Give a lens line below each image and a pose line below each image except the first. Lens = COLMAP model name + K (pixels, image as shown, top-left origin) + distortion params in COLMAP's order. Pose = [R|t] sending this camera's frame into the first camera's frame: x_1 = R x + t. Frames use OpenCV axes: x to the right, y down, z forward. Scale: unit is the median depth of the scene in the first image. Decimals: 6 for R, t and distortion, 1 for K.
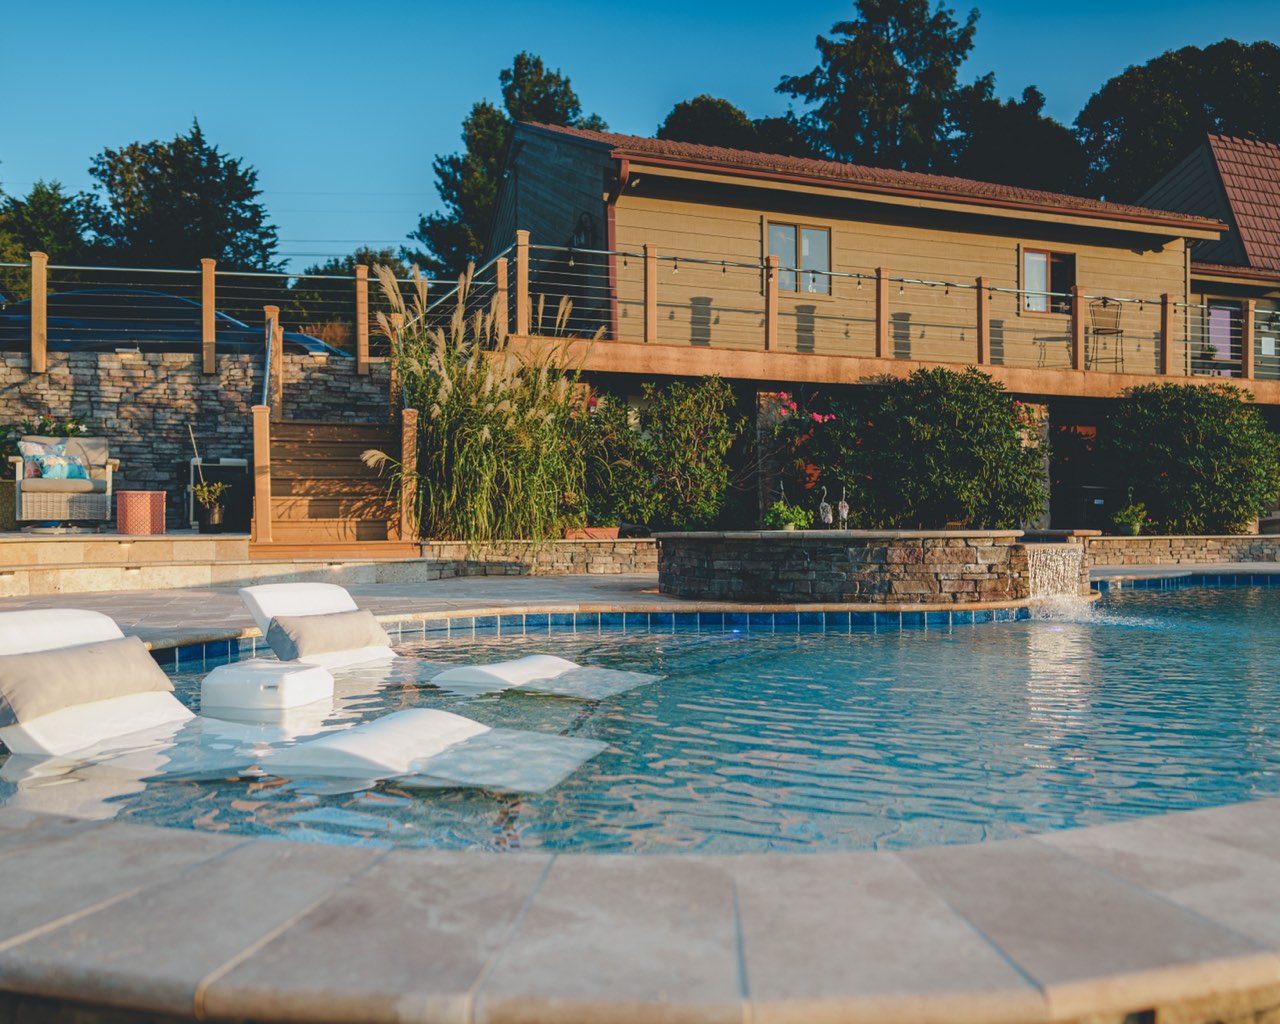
lens RADIAL K [[1180.5, 0, 726.2], [0, 1180.5, 515.4], [0, 0, 1]] dist [0.002458, -0.000081]
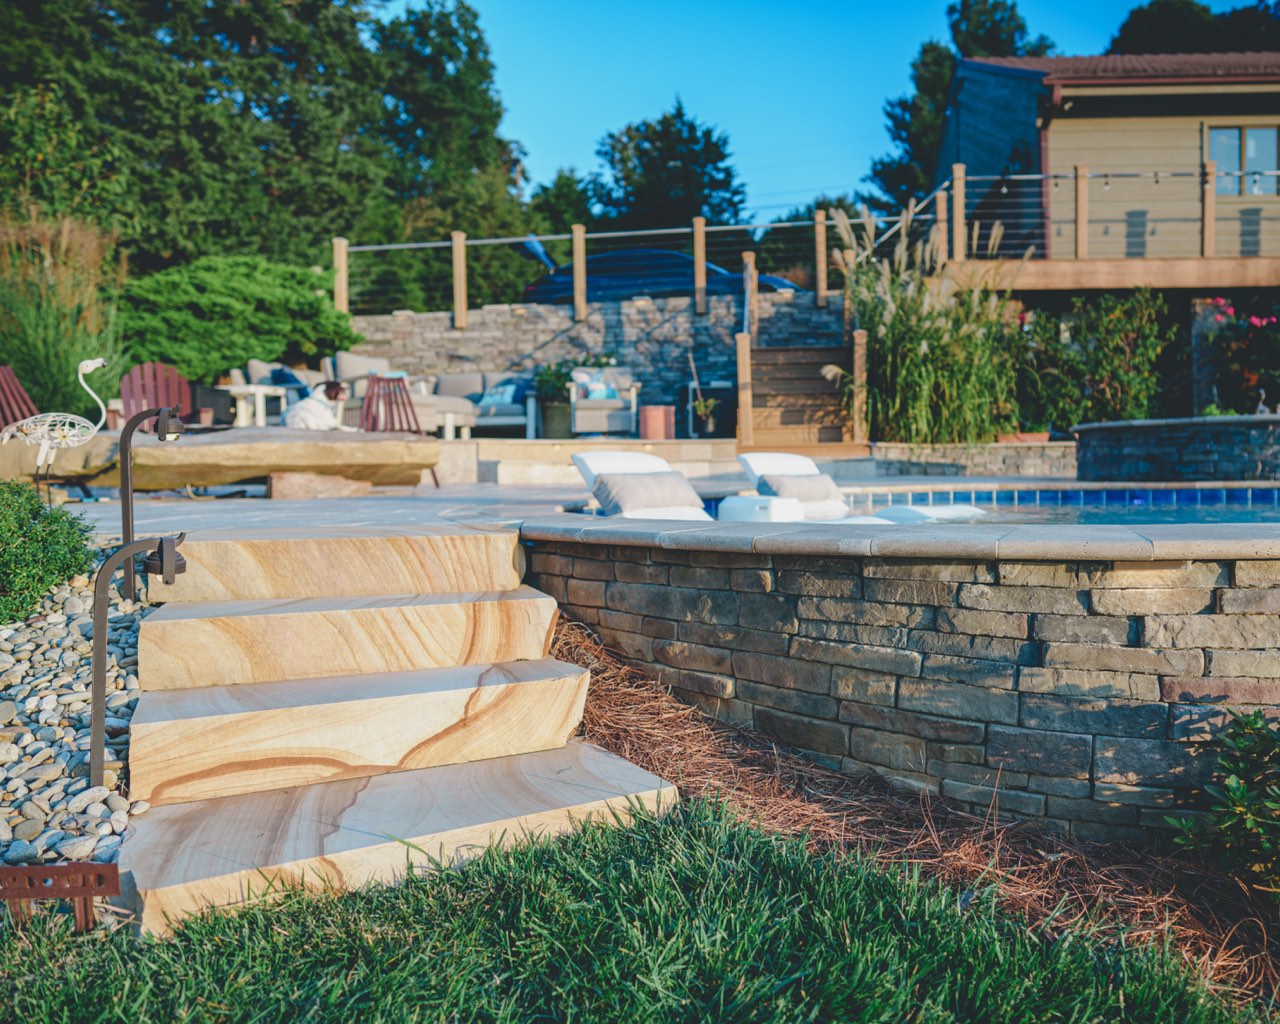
lens RADIAL K [[1157.4, 0, 715.1], [0, 1157.4, 538.1], [0, 0, 1]] dist [-0.003993, 0.015511]
pose [[0.924029, 0.010717, -0.382173, 0.030985], [0.018217, 0.997238, 0.072010, 0.022458], [0.381889, -0.073502, 0.921281, -0.099643]]
